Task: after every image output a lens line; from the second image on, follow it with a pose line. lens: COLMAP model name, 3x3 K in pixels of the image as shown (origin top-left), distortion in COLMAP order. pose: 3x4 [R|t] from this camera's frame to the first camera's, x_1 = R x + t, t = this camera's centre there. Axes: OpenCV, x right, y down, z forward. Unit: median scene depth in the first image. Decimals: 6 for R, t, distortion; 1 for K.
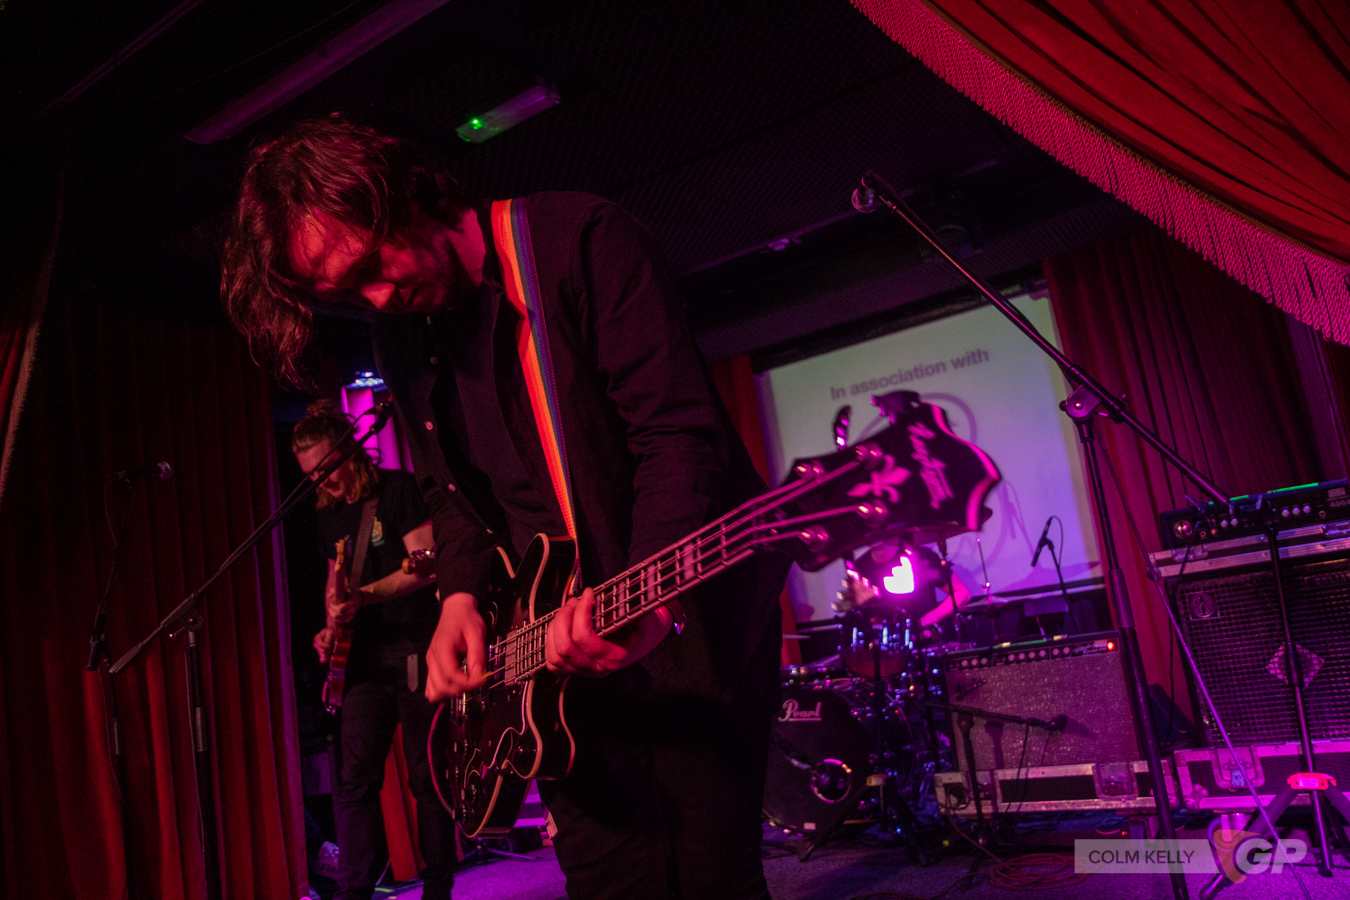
lens RADIAL K [[1030.4, 0, 683.4], [0, 1030.4, 452.9], [0, 0, 1]] dist [-0.114295, 0.100242]
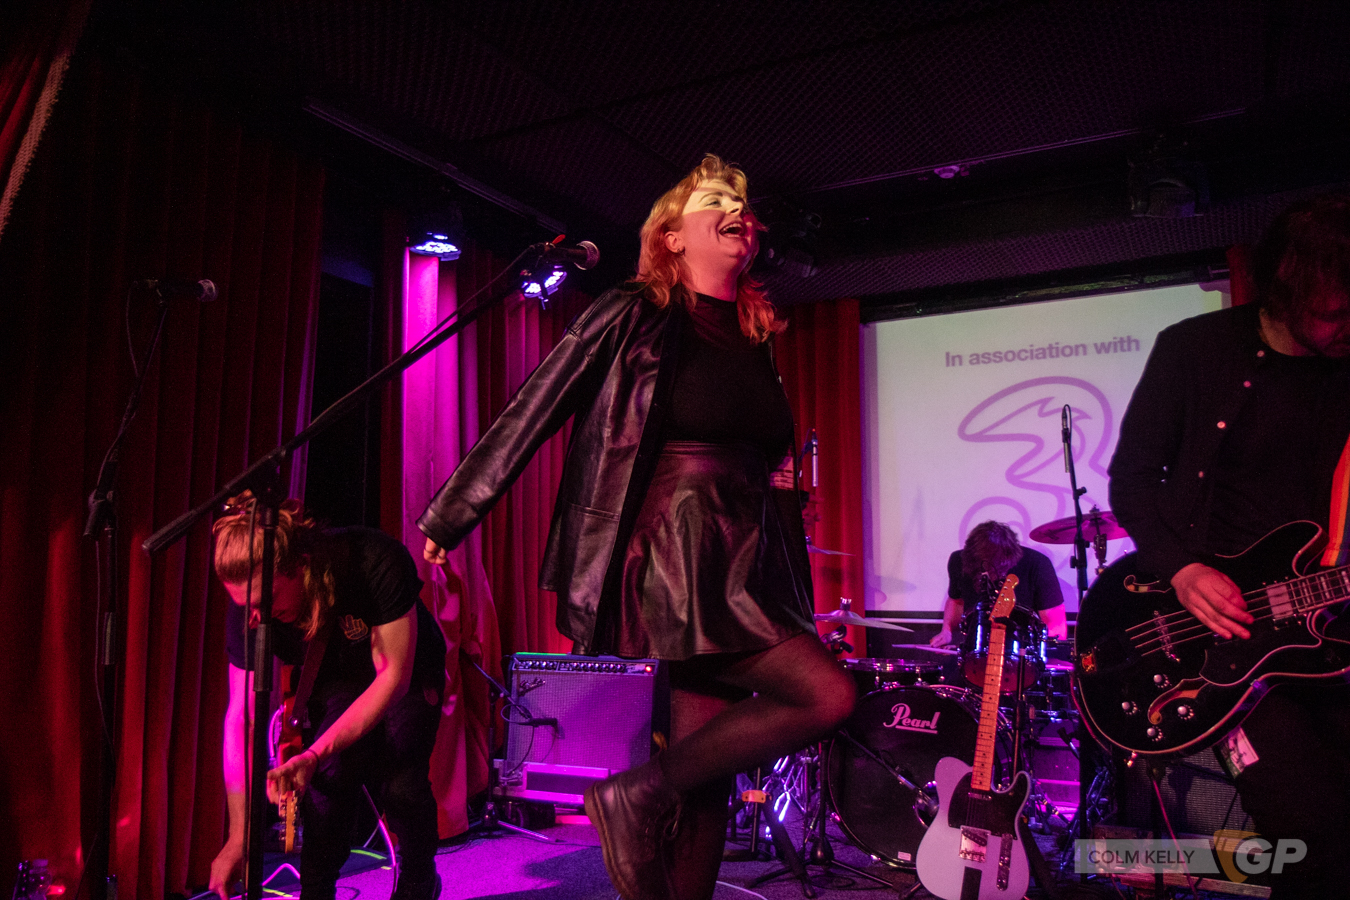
lens RADIAL K [[1030.4, 0, 687.0], [0, 1030.4, 457.0], [0, 0, 1]] dist [-0.114295, 0.100242]
pose [[0.985948, 0.161616, 0.042273, -0.132199], [-0.163104, 0.986007, 0.034467, 0.041331], [-0.036111, -0.040877, 0.998511, 0.177440]]
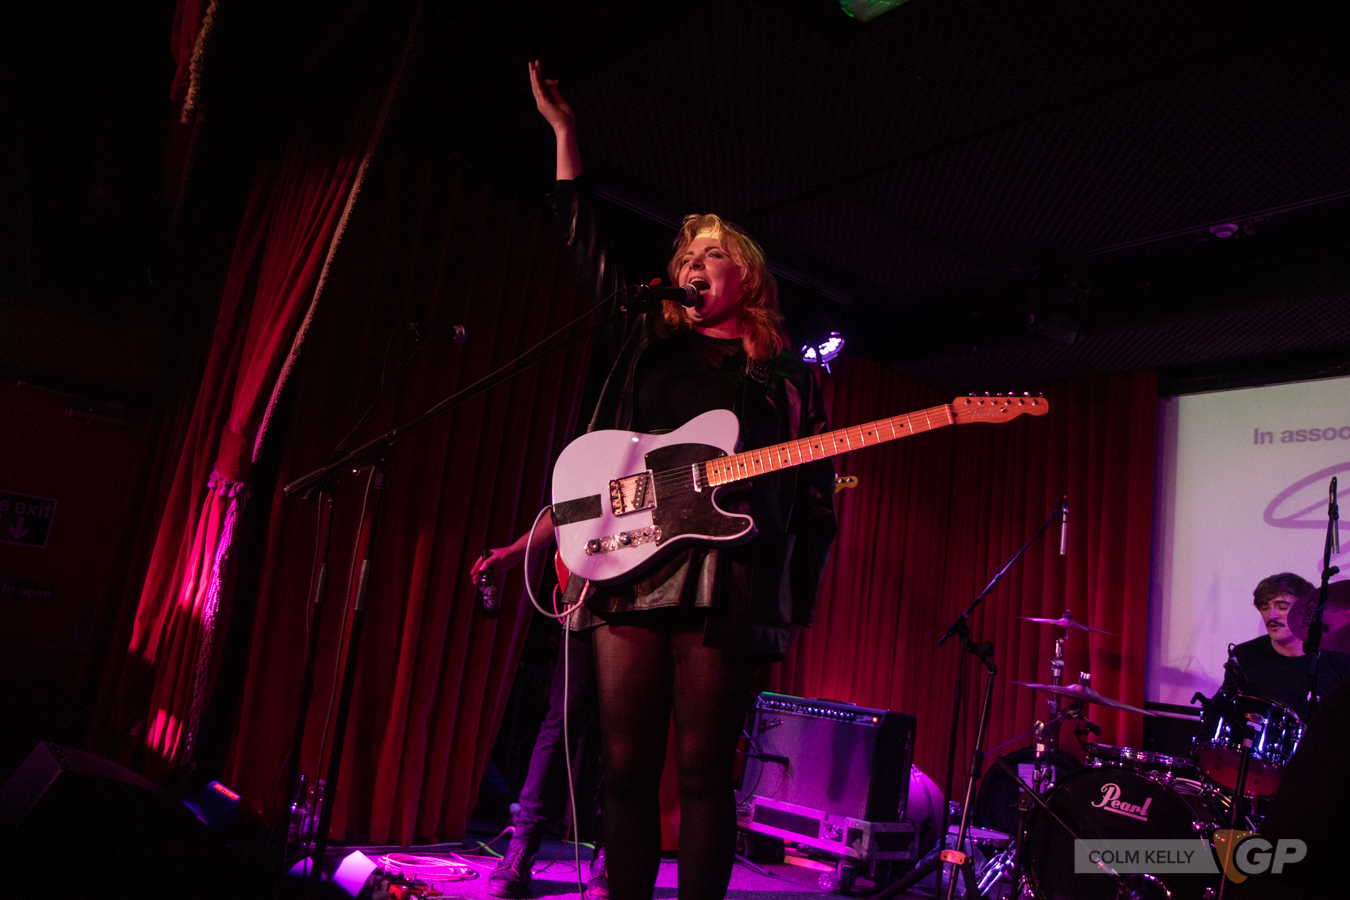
lens RADIAL K [[1030.4, 0, 684.6], [0, 1030.4, 453.8], [0, 0, 1]] dist [-0.114295, 0.100242]
pose [[0.911220, 0.205621, -0.356928, 0.027823], [-0.212396, 0.976967, 0.020578, 0.046596], [0.352938, 0.057059, 0.933905, 0.144975]]
